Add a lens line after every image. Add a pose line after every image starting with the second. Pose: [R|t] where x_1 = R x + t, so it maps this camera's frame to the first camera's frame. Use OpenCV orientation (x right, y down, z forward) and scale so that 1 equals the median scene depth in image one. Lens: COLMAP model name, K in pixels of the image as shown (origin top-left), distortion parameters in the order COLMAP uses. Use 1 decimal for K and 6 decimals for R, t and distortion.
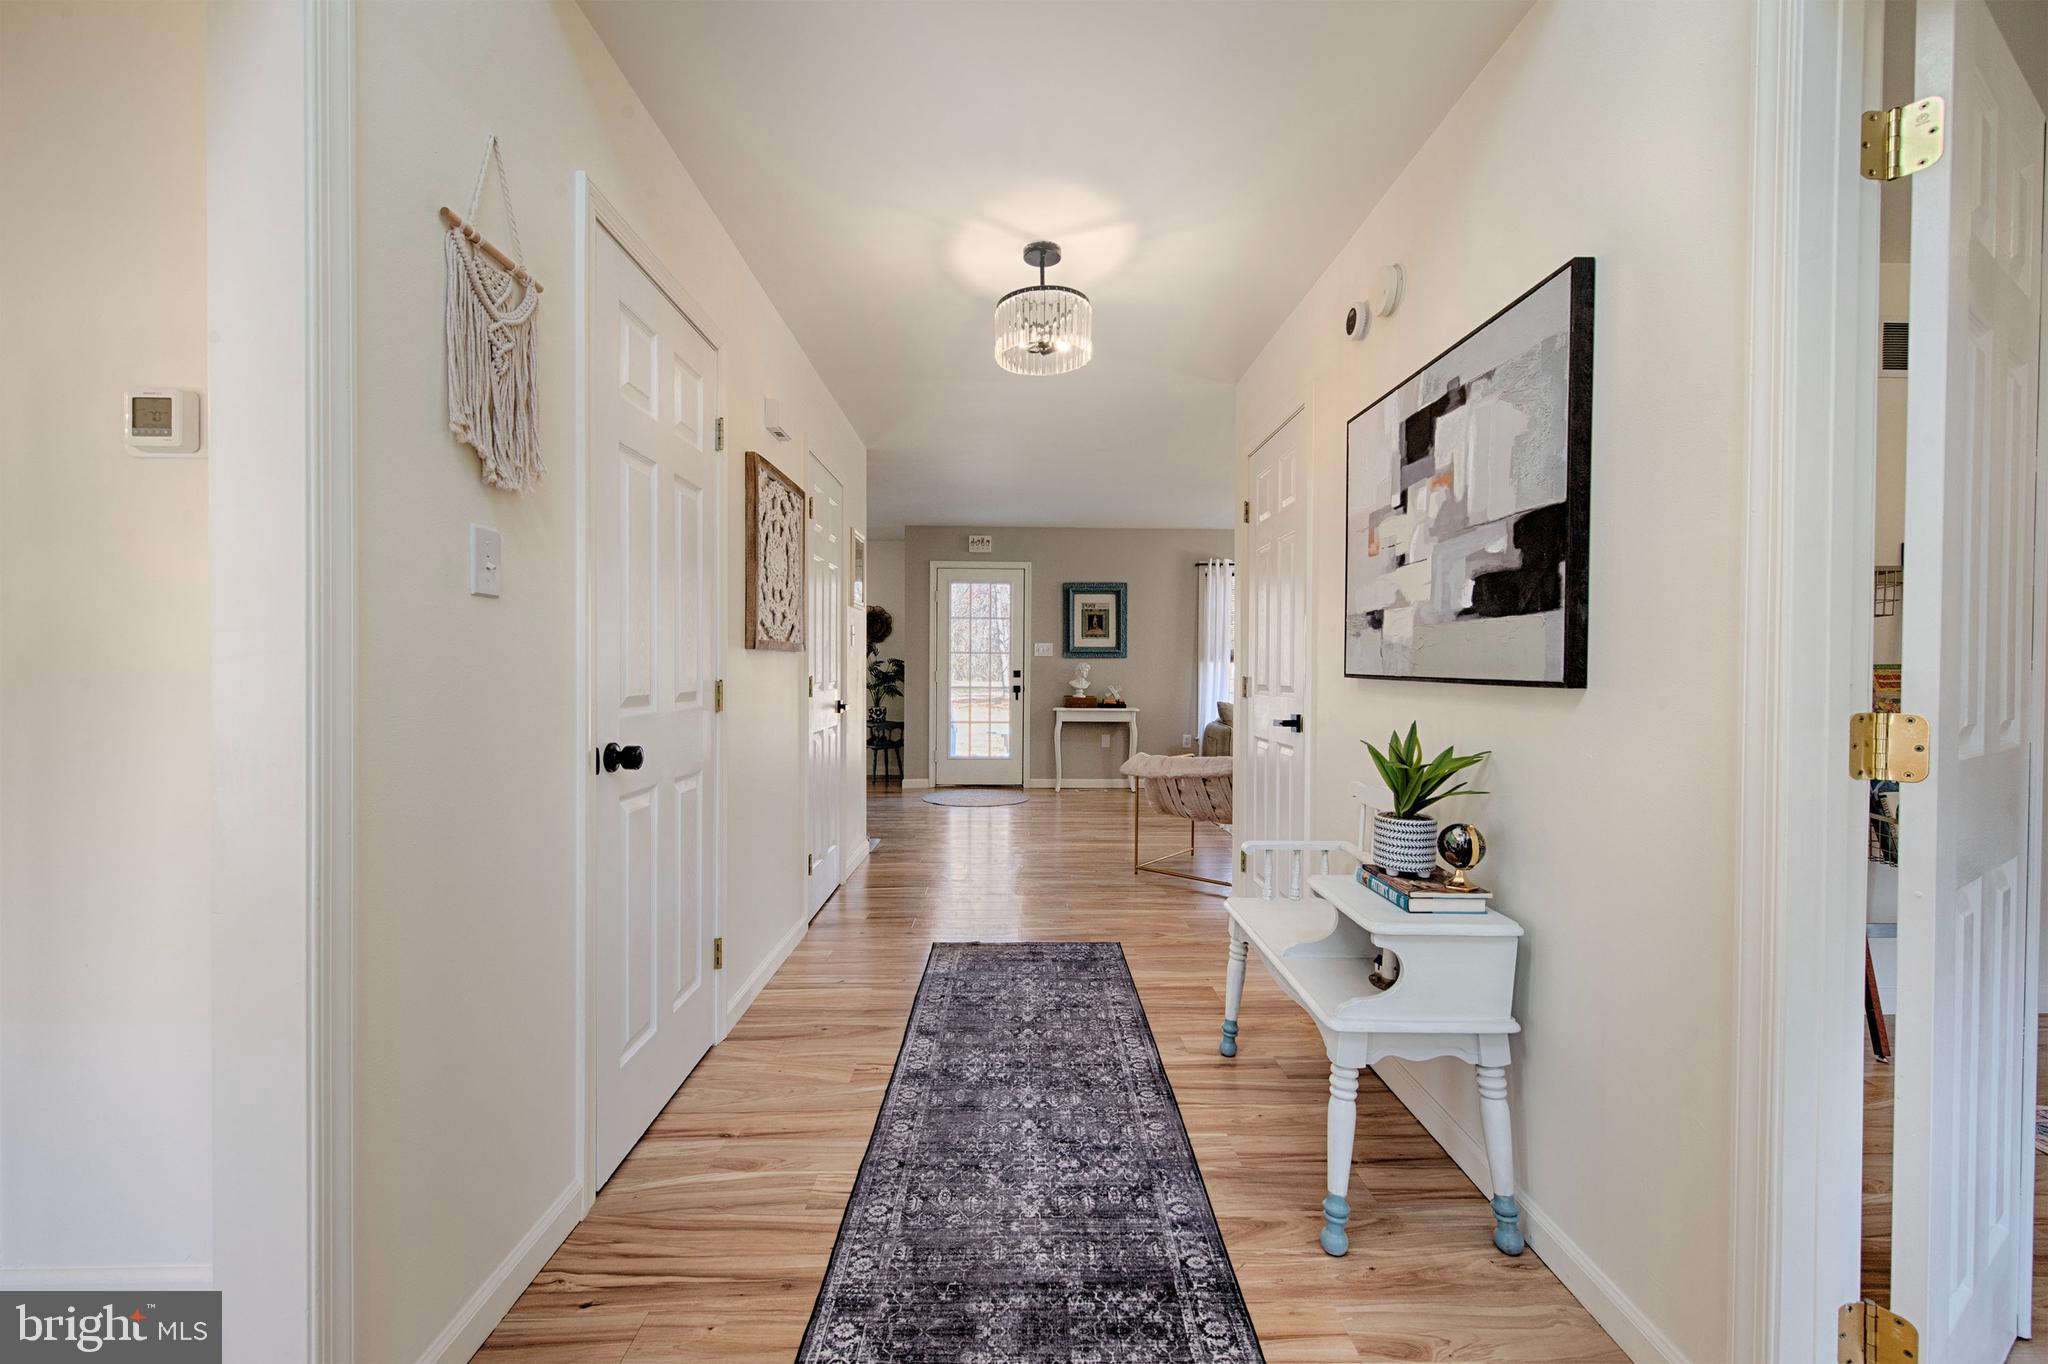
lens RADIAL K [[835.8, 0, 1024.0], [0, 835.8, 682.0], [0, 0, 1]] dist [0.017763, -0.000007]
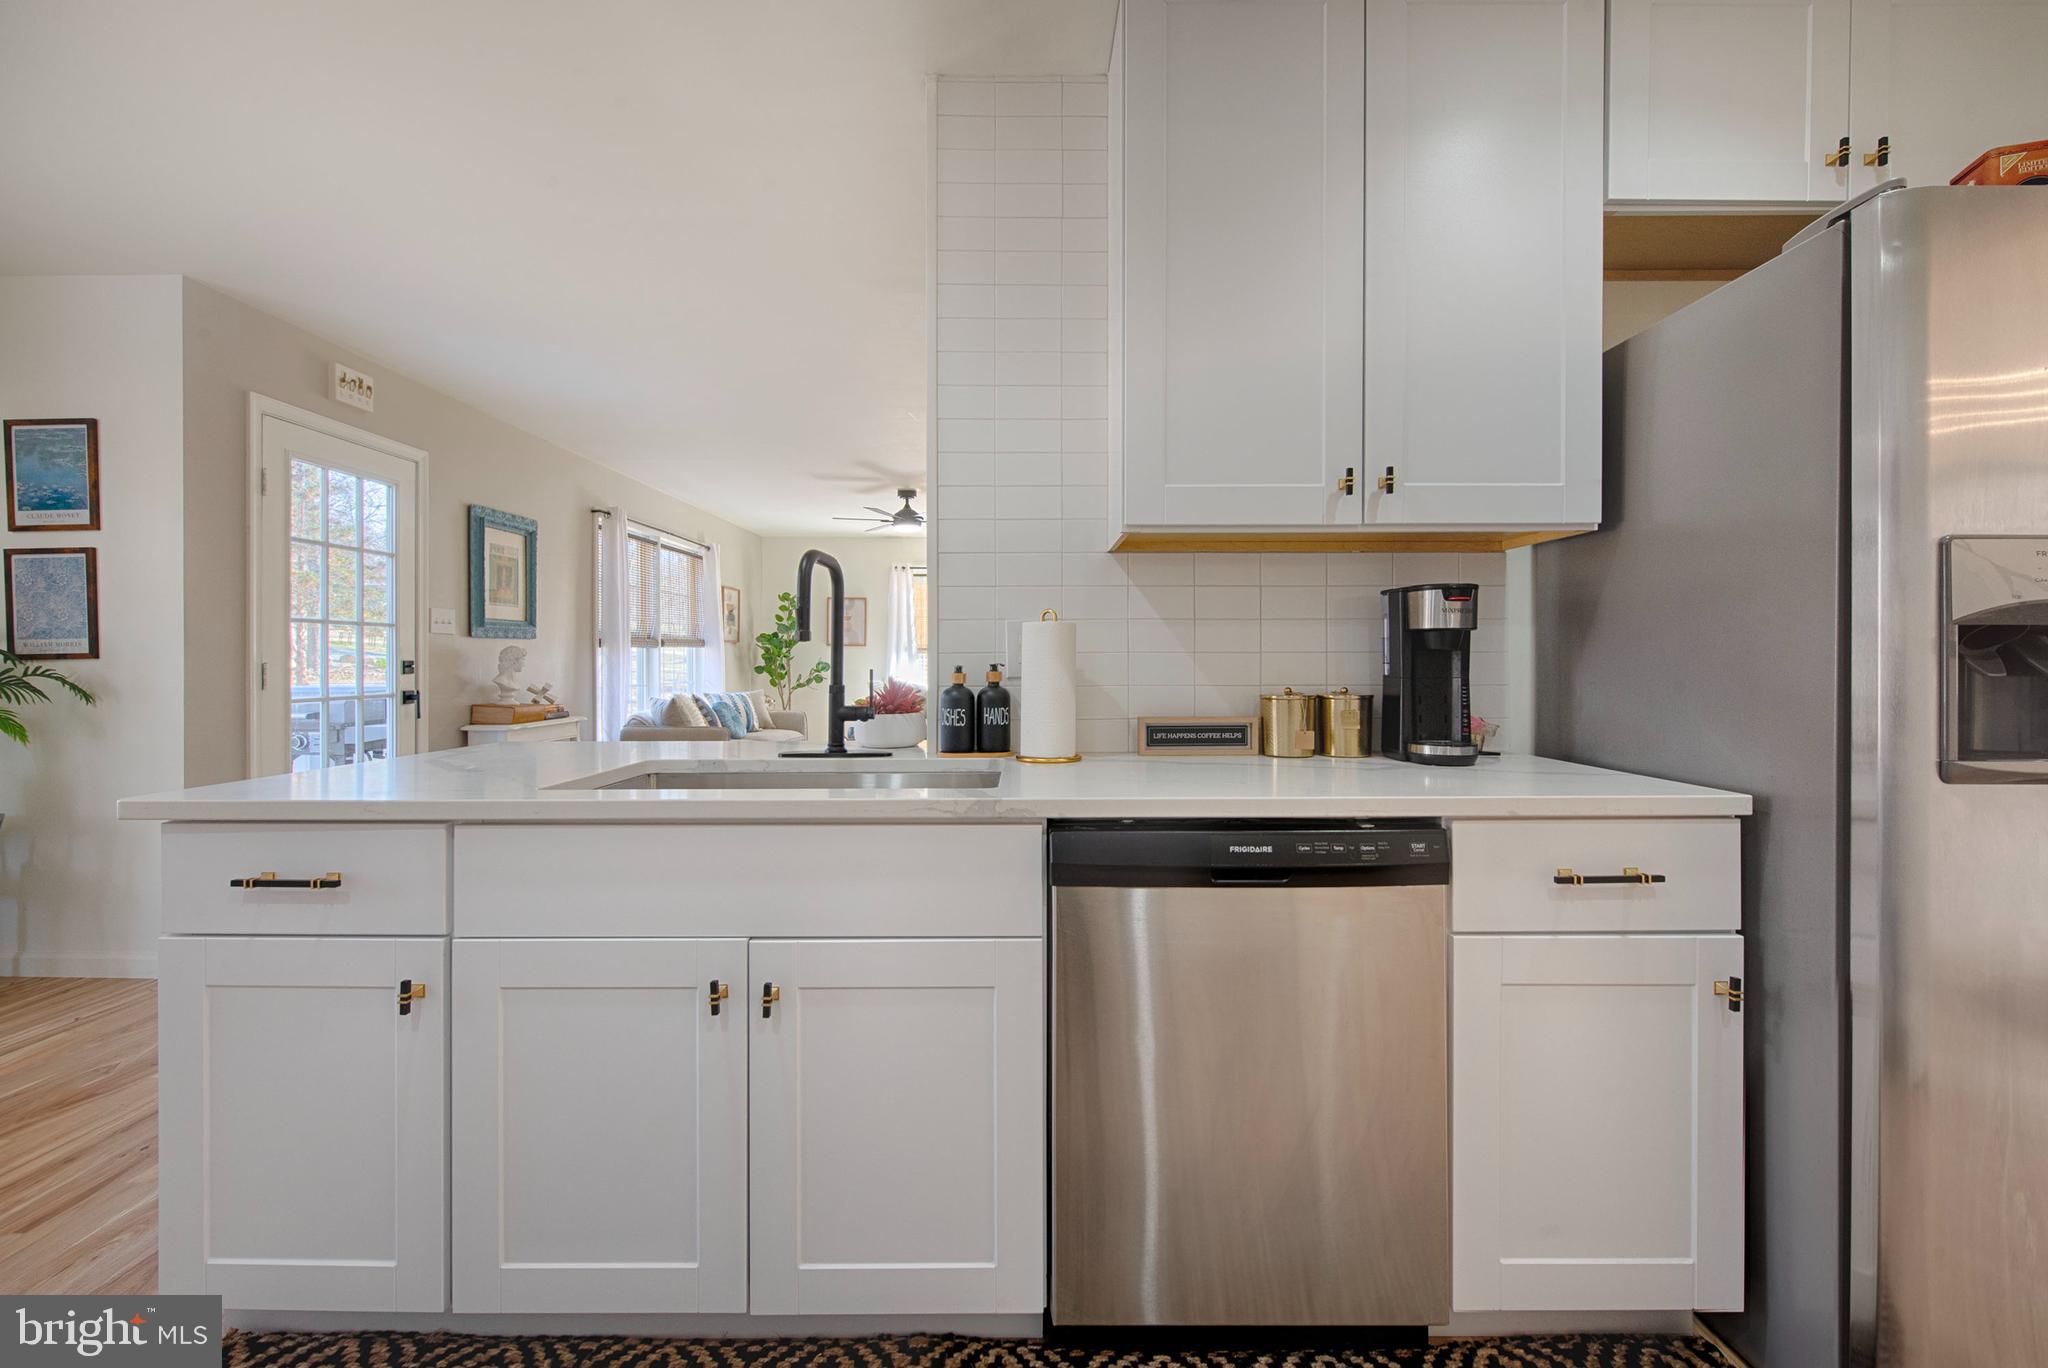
lens RADIAL K [[842.7, 0, 1034.6], [0, 842.7, 661.9], [0, 0, 1]] dist [0.002271, -0.000297]
pose [[0.013655, -0.011269, 0.999843, -0.513906], [0.015862, 0.999813, 0.011052, -0.012473], [-0.999781, 0.015708, 0.013831, 0.614574]]
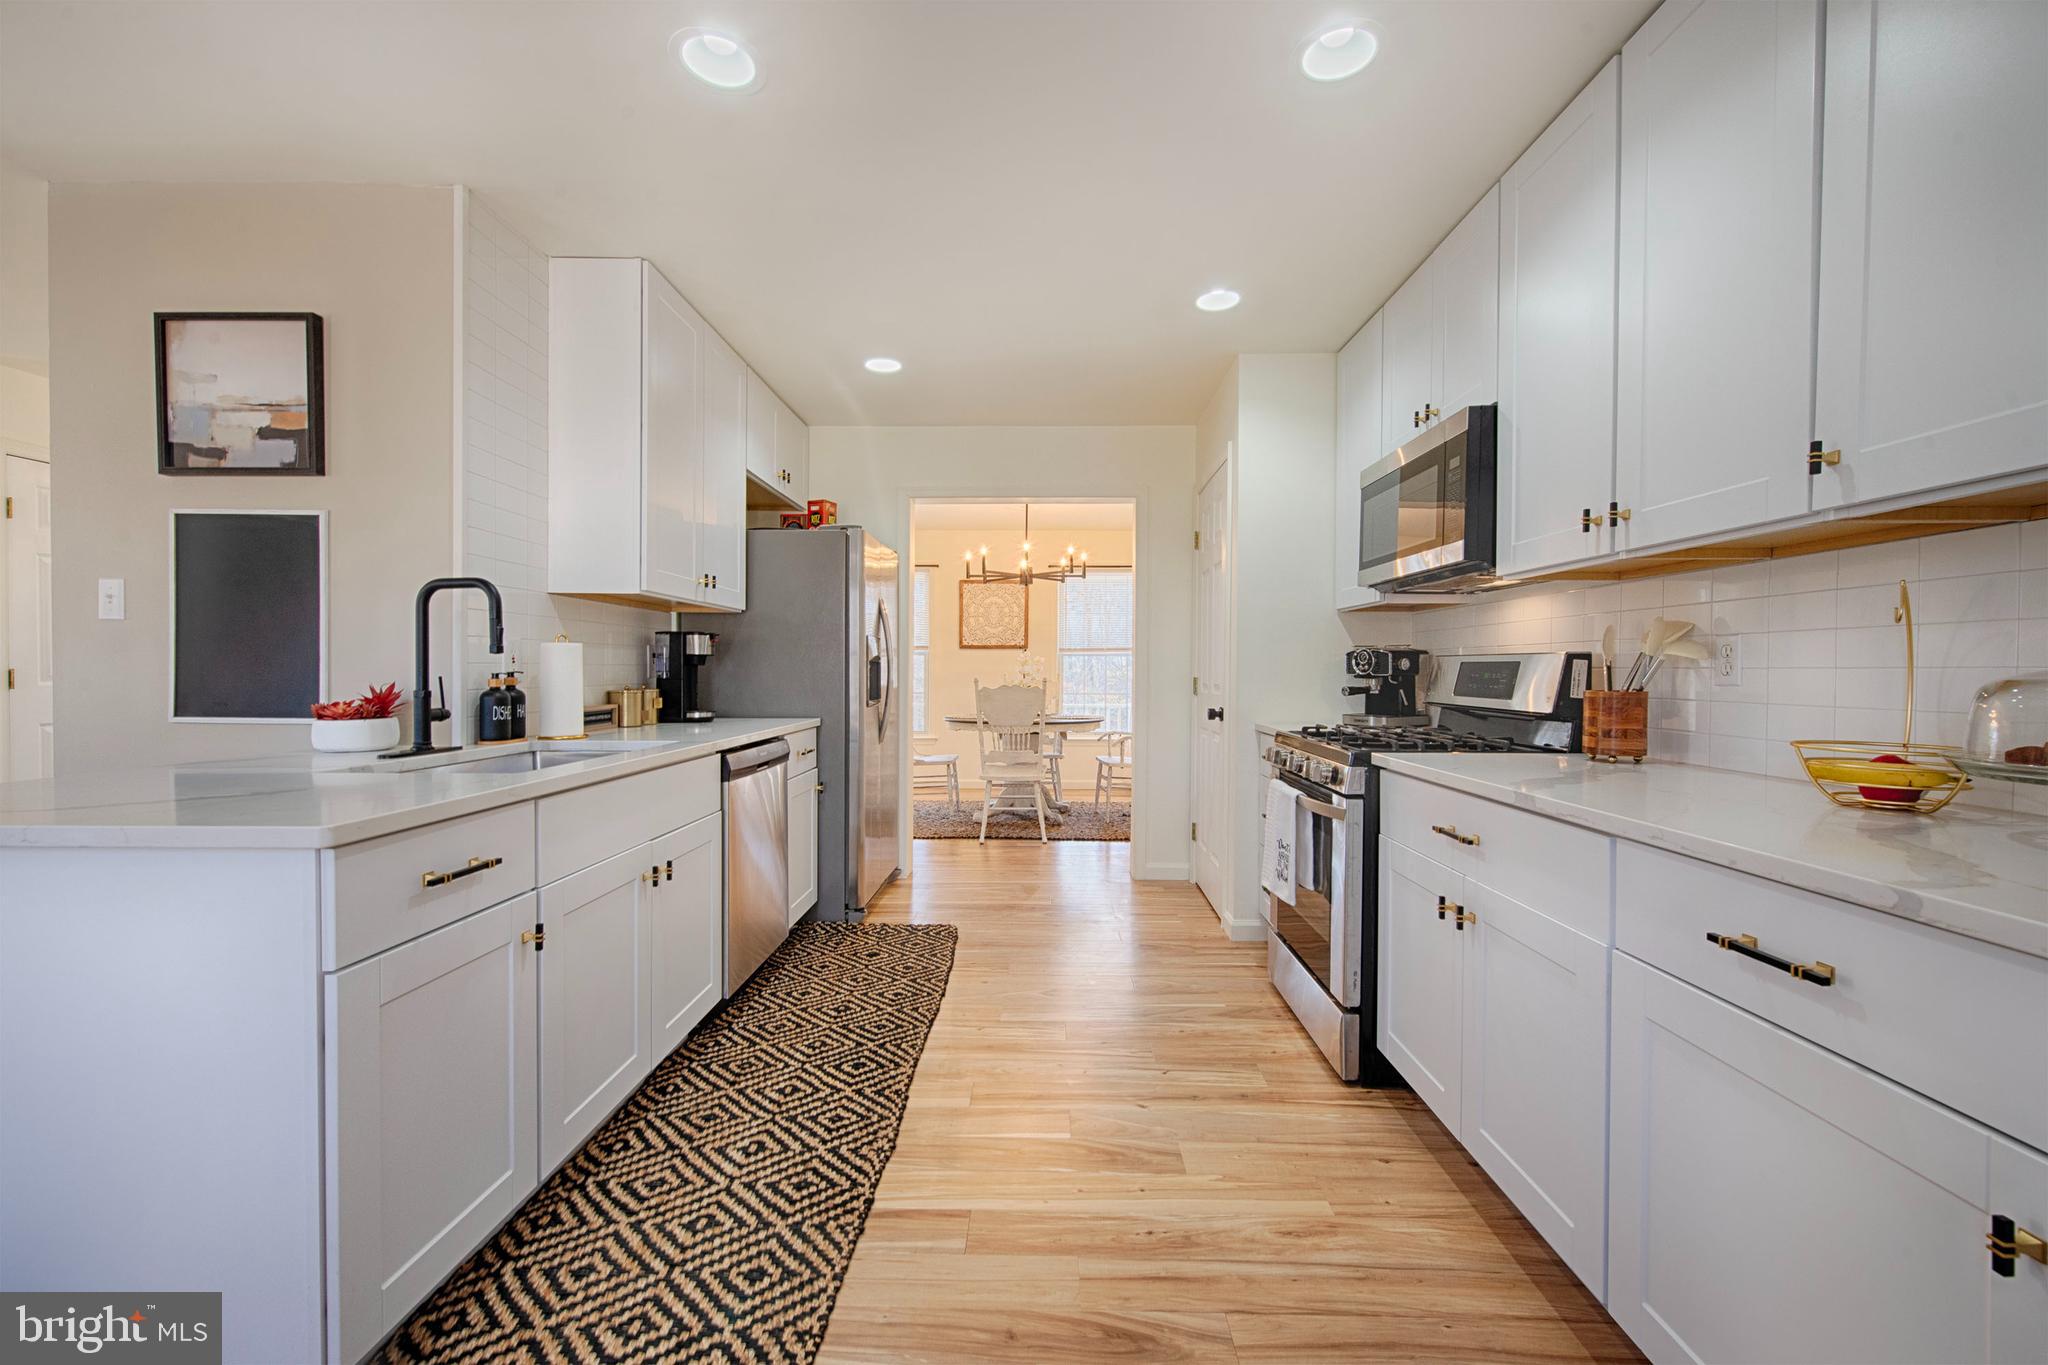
lens RADIAL K [[826.8, 0, 1031.8], [0, 826.8, 691.6], [0, 0, 1]] dist [-0.006873, -0.000122]
pose [[-0.999336, -0.015395, 0.033012, -0.479082], [-0.014066, 0.999097, 0.040096, -0.017062], [-0.033599, 0.039605, -0.998650, 0.930536]]
